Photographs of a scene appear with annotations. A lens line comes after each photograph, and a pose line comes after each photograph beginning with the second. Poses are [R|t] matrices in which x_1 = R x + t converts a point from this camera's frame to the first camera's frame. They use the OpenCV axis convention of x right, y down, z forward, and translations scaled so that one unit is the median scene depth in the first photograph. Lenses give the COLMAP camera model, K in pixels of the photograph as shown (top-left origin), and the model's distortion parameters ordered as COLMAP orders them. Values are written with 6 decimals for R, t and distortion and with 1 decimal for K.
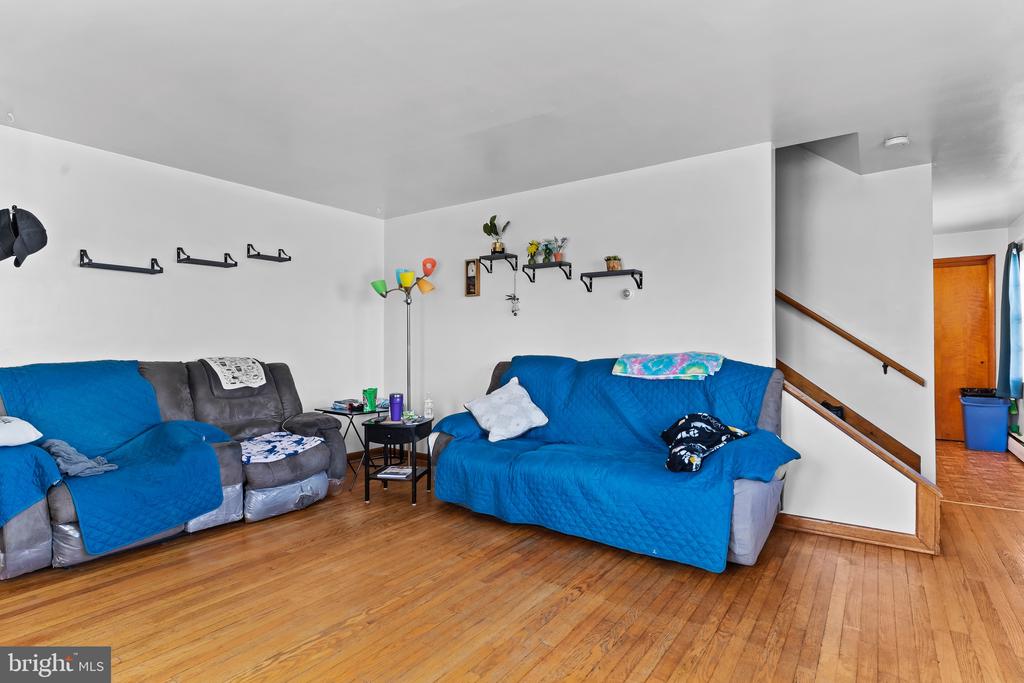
lens RADIAL K [[531.1, 0, 501.5], [0, 531.1, 337.4], [0, 0, 1]] dist [0.005219, 0.000820]
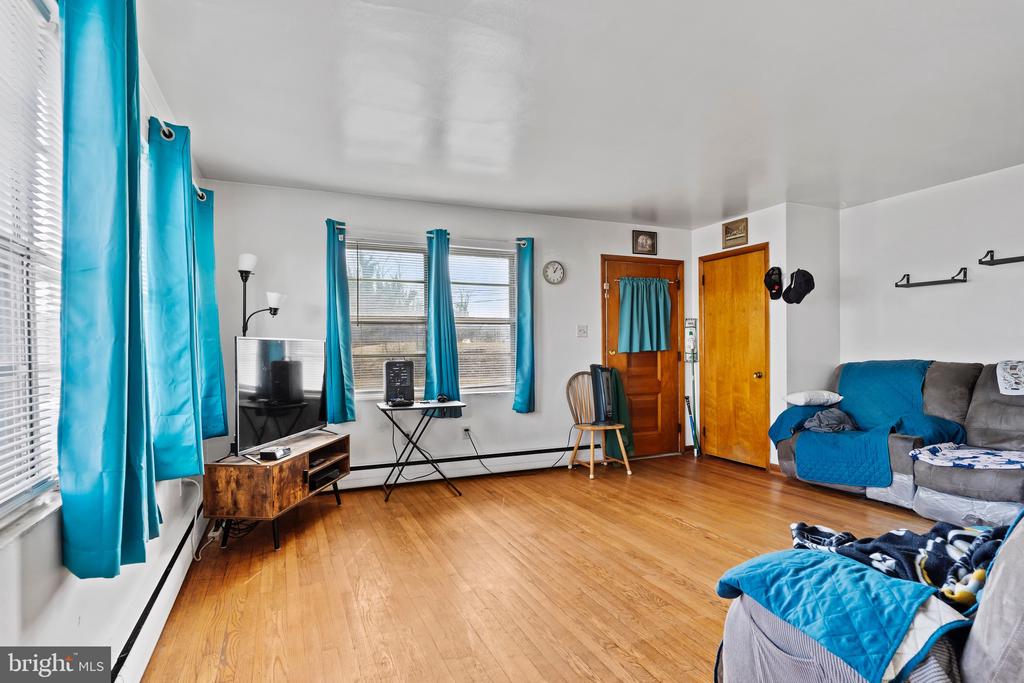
lens RADIAL K [[531.1, 0, 507.1], [0, 531.1, 348.9], [0, 0, 1]] dist [0.005219, 0.000820]
pose [[-0.518131, -0.001316, -0.855300, 0.910799], [0.010699, 0.999911, -0.008020, 0.020471], [0.855234, -0.013306, -0.518071, 0.921575]]
